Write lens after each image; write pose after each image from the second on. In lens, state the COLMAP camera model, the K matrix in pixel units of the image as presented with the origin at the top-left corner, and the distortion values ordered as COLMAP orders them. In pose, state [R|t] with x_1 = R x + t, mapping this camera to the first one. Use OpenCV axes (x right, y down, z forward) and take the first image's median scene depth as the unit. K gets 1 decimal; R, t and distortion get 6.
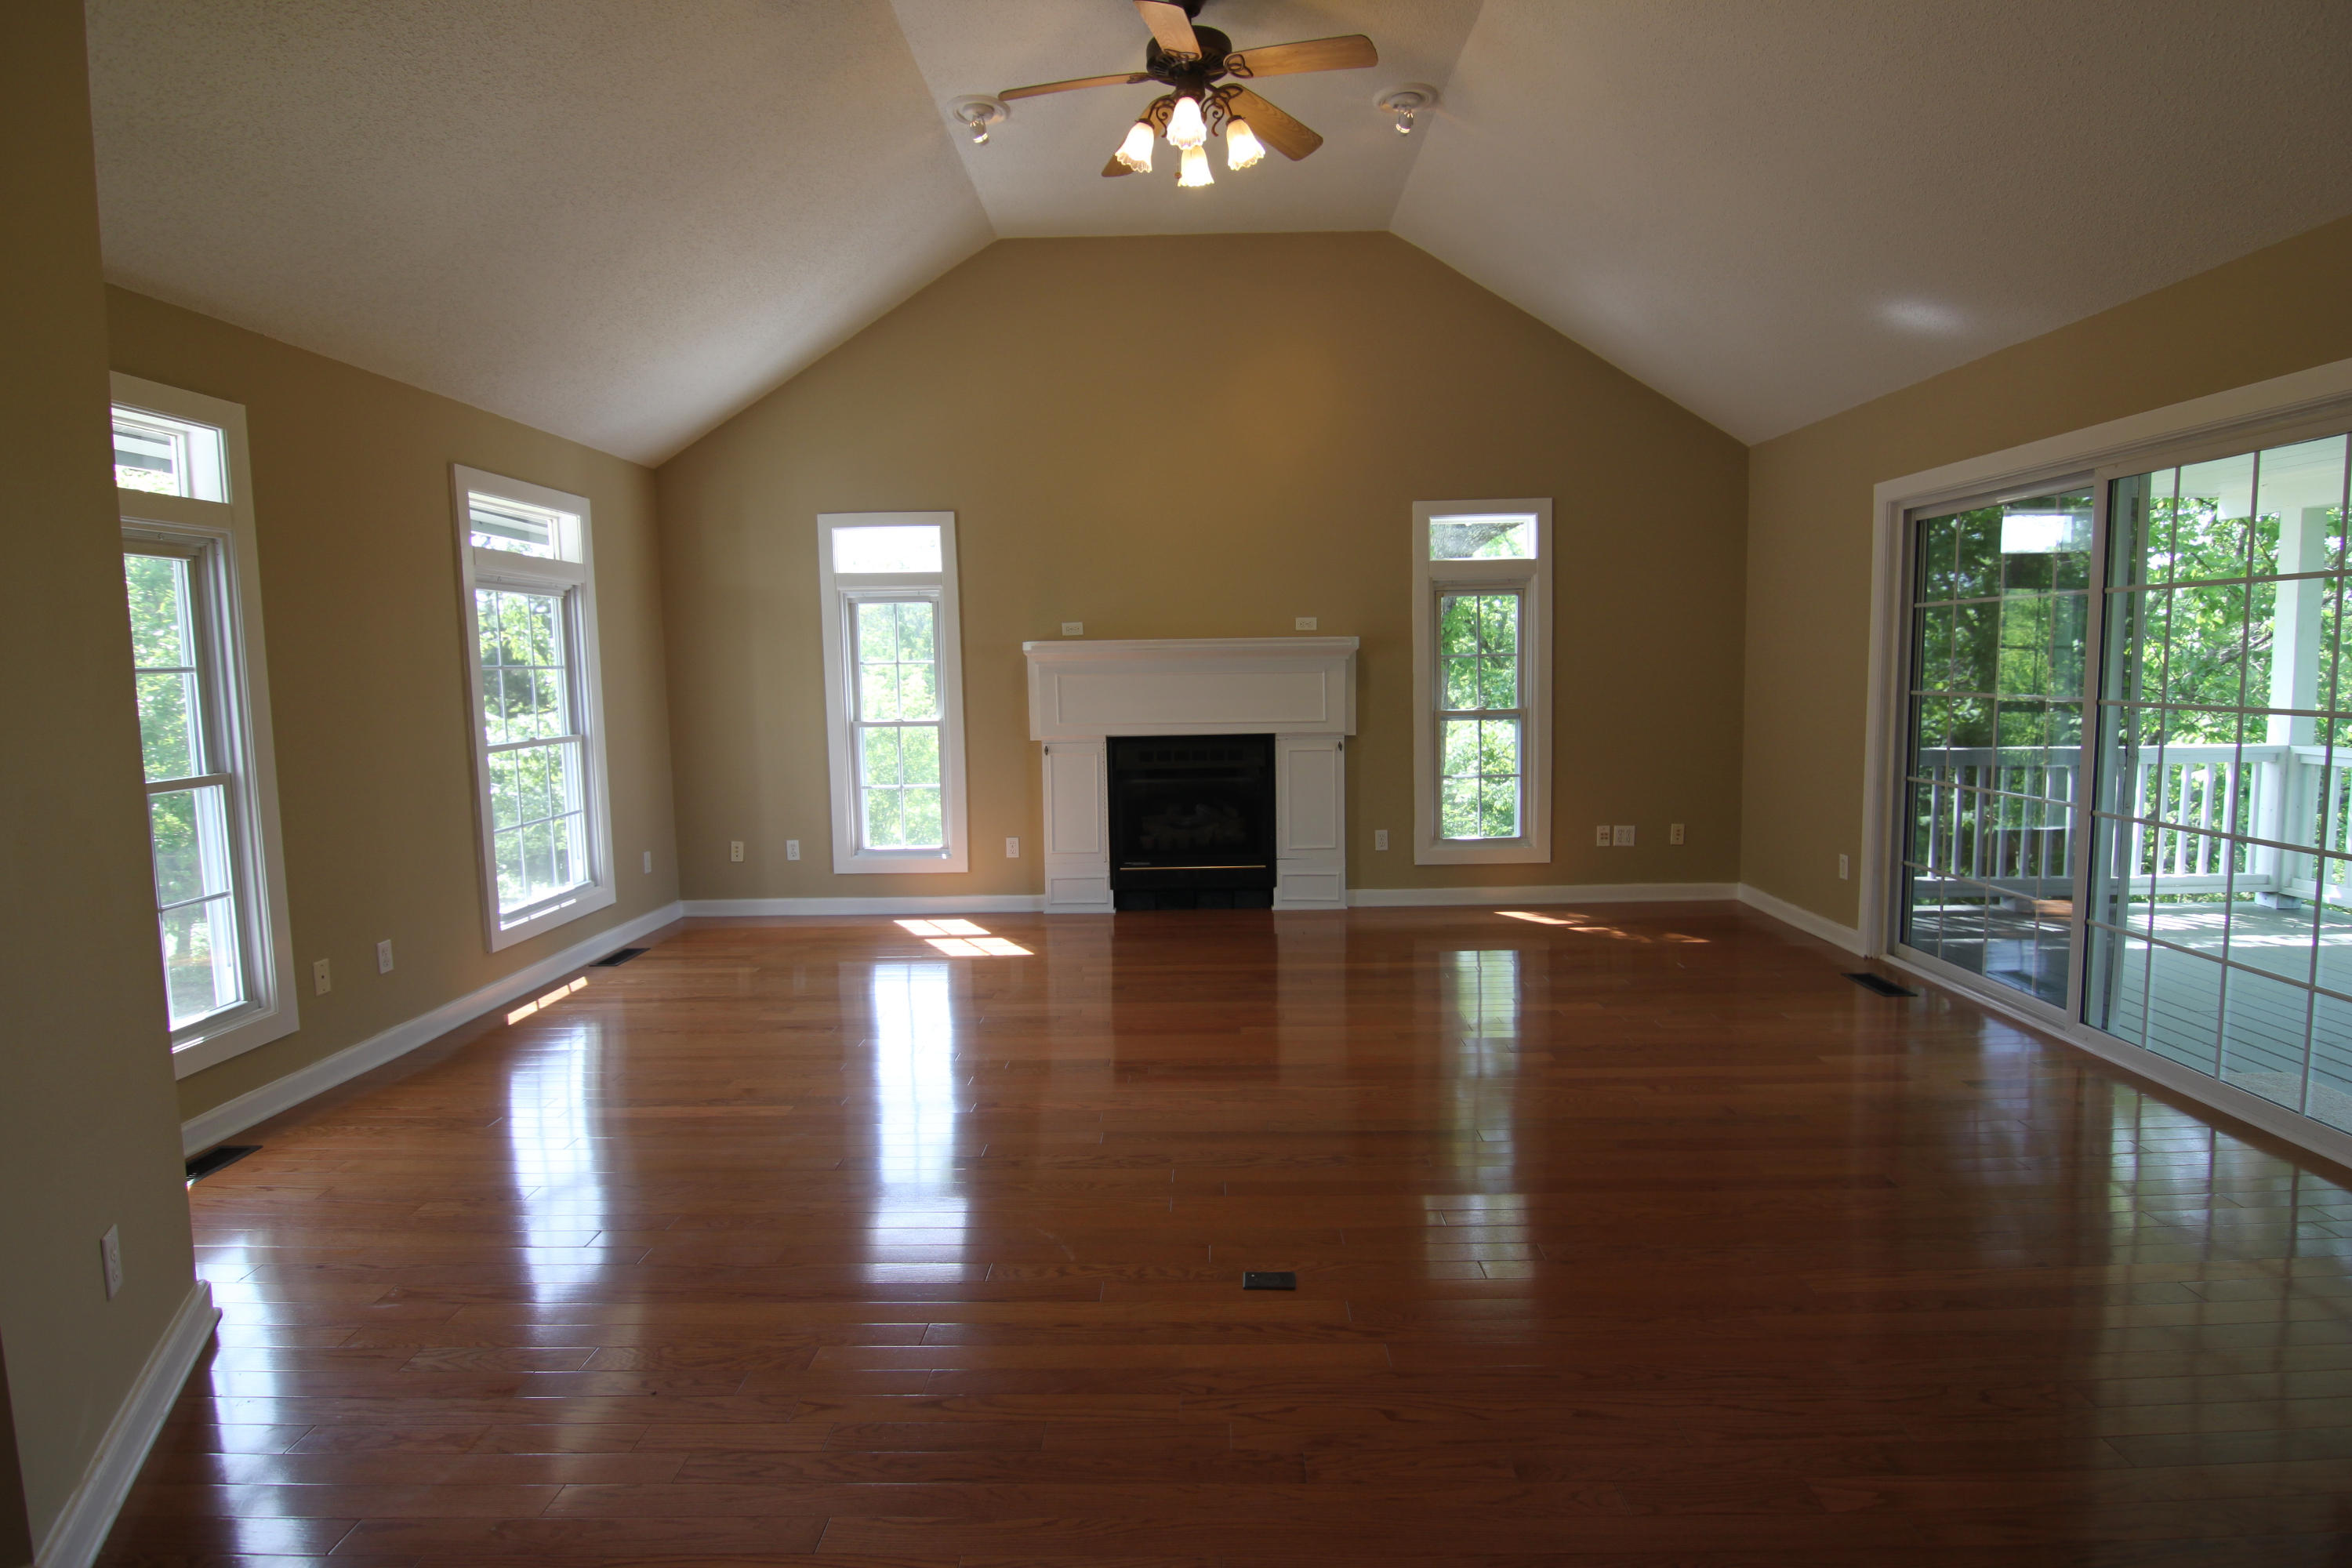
lens RADIAL K [[1171.7, 0, 1176.9], [0, 1171.7, 795.4], [0, 0, 1]] dist [-0.022990, 0.000609]
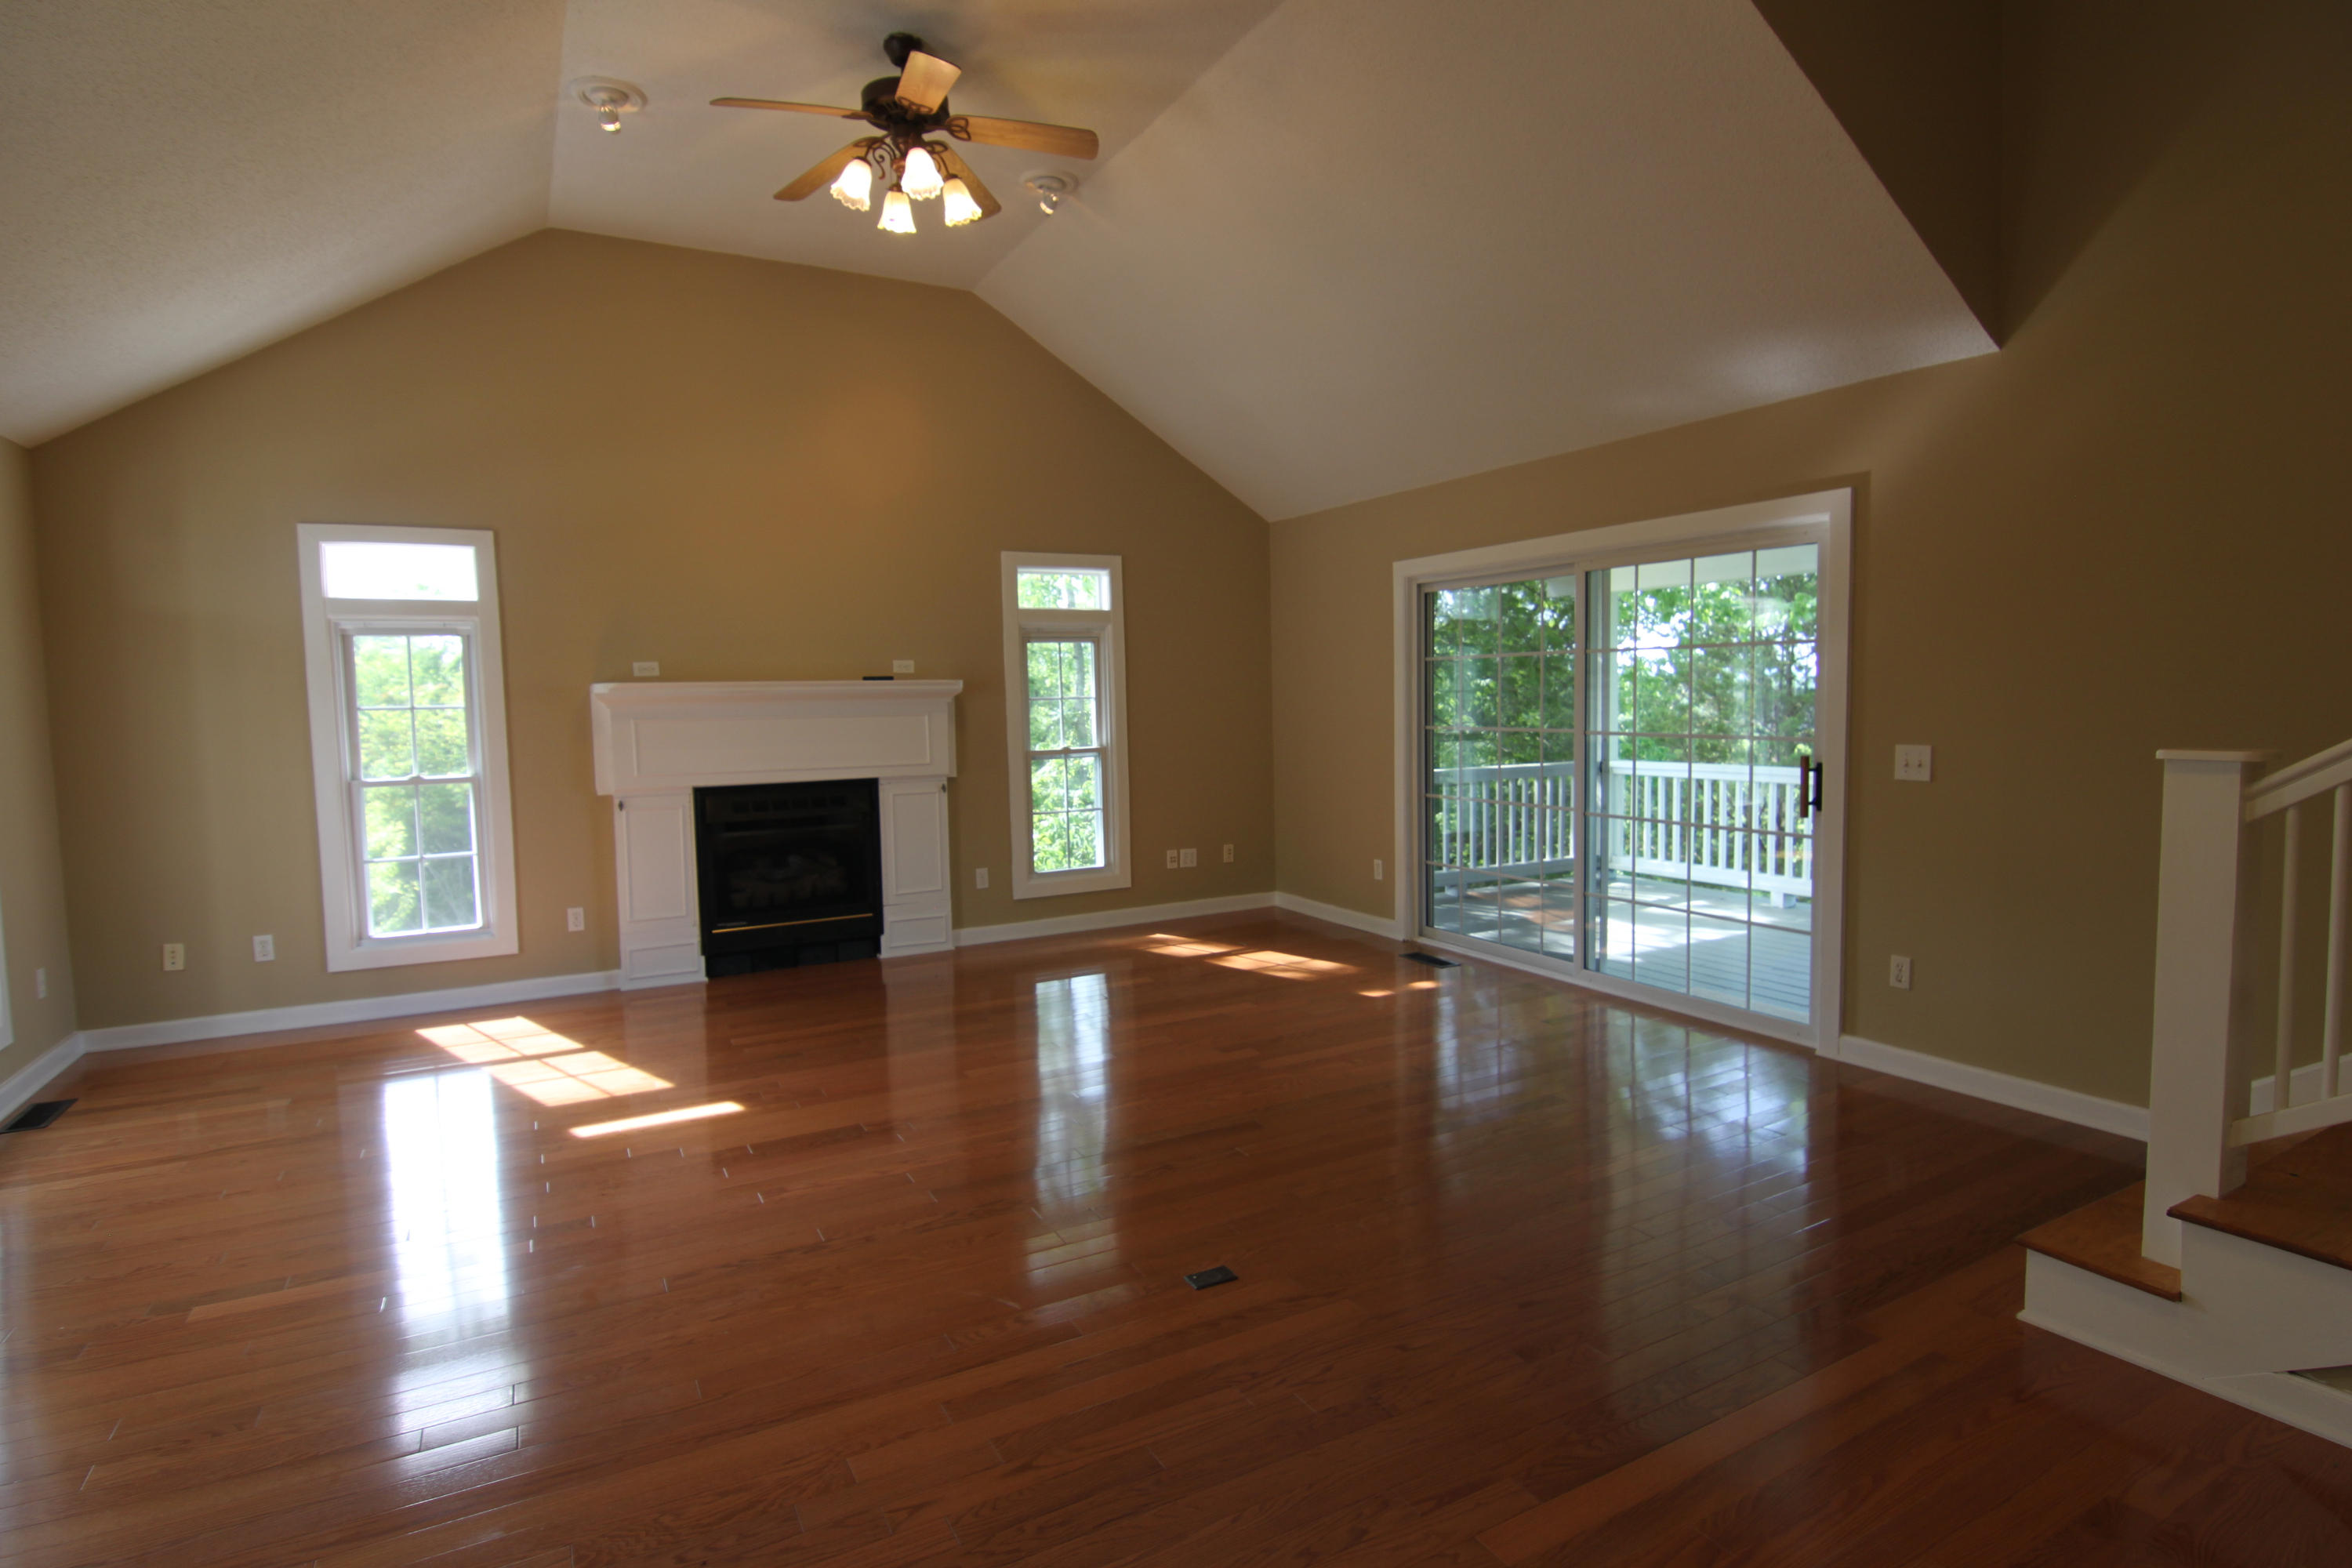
lens RADIAL K [[1184.7, 0, 1176.0], [0, 1184.7, 784.0], [0, 0, 1]] dist [0.002201, -0.028637]
pose [[0.866044, -0.037050, 0.498594, -0.193460], [0.059280, 0.997825, -0.028820, -0.004125], [-0.496442, 0.054516, 0.866356, 0.016980]]
